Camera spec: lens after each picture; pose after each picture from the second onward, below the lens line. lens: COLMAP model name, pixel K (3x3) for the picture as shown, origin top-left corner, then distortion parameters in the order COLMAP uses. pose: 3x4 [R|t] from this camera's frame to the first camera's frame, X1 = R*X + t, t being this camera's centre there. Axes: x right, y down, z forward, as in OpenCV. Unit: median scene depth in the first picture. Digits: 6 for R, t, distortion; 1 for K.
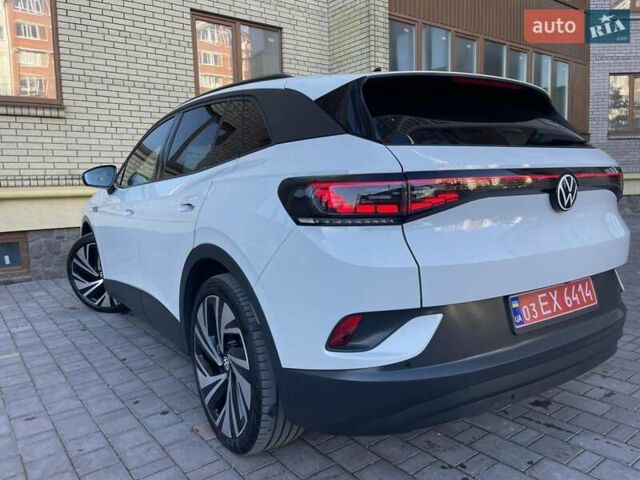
lens RADIAL K [[485.9, 0, 315.8], [0, 485.9, 239.2], [0, 0, 1]] dist [0.075812, -0.108608]
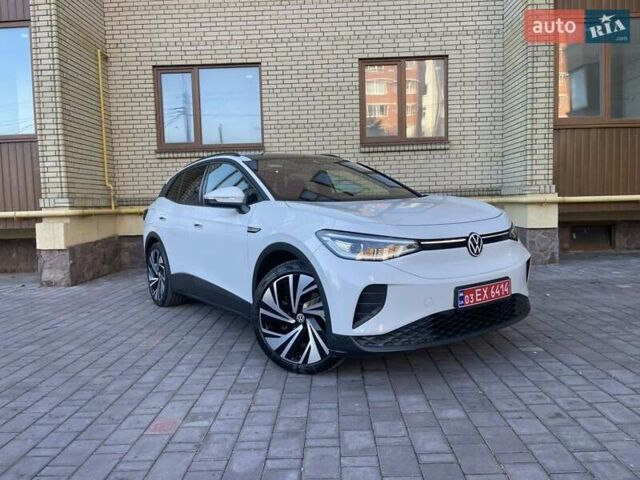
lens RADIAL K [[483.5, 0, 315.6], [0, 483.5, 240.6], [0, 0, 1]] dist [0.071066, -0.101133]
pose [[0.778963, 0.052229, -0.624891, 0.515435], [-0.060024, 0.998160, 0.008605, -0.017230], [0.624190, 0.030806, 0.780665, -0.014087]]
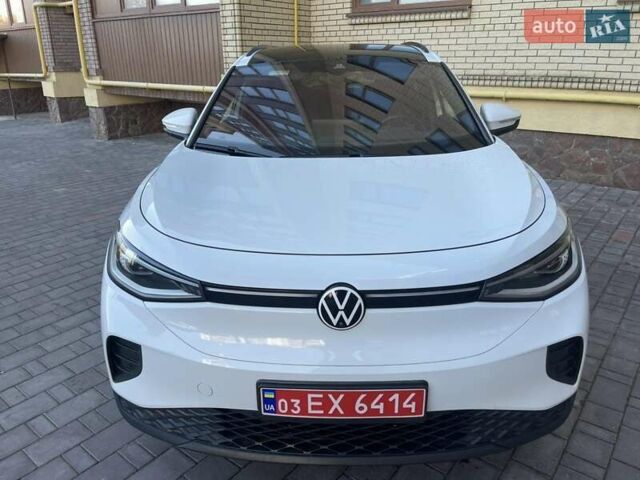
lens RADIAL K [[485.9, 0, 315.8], [0, 485.9, 239.2], [0, 0, 1]] dist [0.075812, -0.108608]
pose [[0.244205, 0.364985, -0.898415, 0.538107], [-0.108548, 0.930931, 0.348689, -0.137809], [0.963629, 0.012369, 0.266956, 0.404866]]
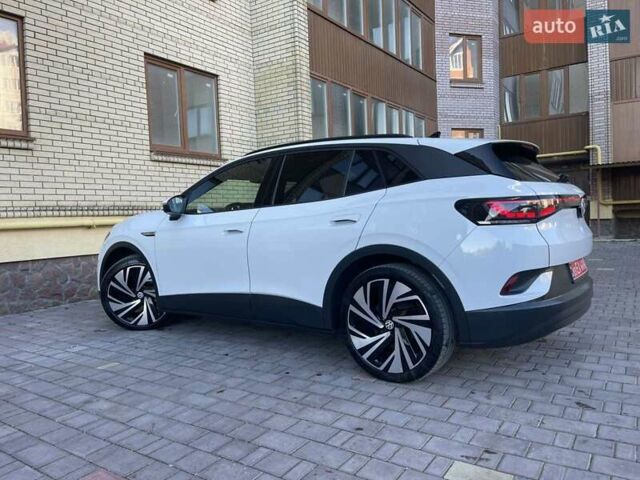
lens RADIAL K [[488.5, 0, 320.0], [0, 488.5, 240.0], [0, 0, 1]] dist [0.066730, -0.093977]
pose [[0.942810, -0.024894, 0.332400, -0.298197], [0.048476, 0.996846, -0.062840, 0.027281], [-0.329787, 0.075359, 0.941043, -0.121143]]
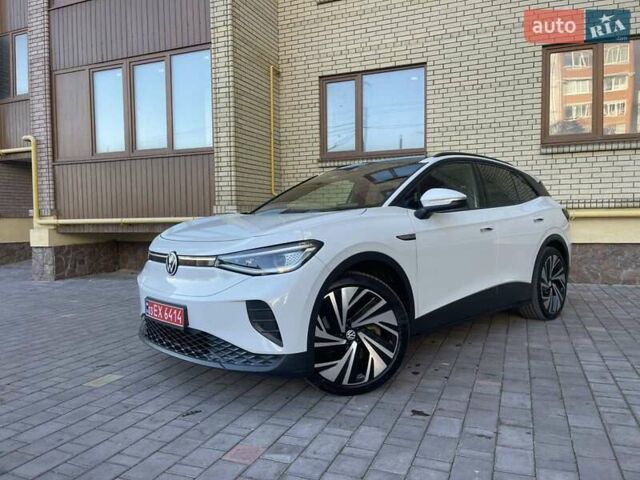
lens RADIAL K [[483.5, 0, 315.6], [0, 483.5, 240.6], [0, 0, 1]] dist [0.071066, -0.101133]
pose [[0.502414, 0.060586, -0.862502, 0.502201], [-0.094251, 0.995435, 0.015022, -0.020357], [0.859475, 0.073744, 0.505831, 0.080732]]
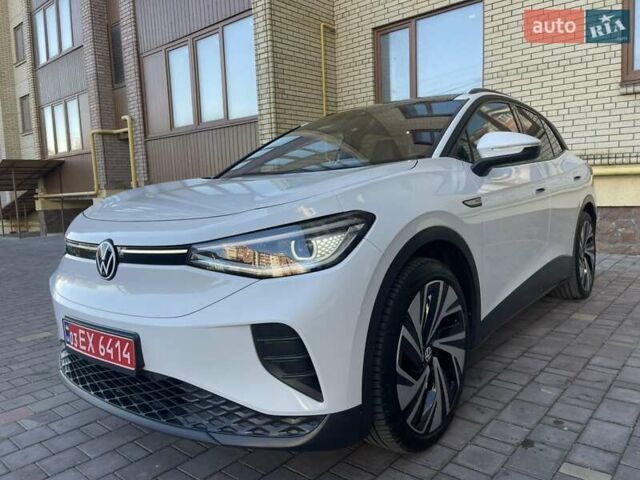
lens RADIAL K [[485.9, 0, 315.8], [0, 485.9, 239.2], [0, 0, 1]] dist [0.075812, -0.108608]
pose [[0.197721, 0.125736, -0.972161, 0.583209], [-0.071666, 0.990940, 0.113590, -0.053597], [0.977635, 0.047211, 0.204940, 0.387231]]
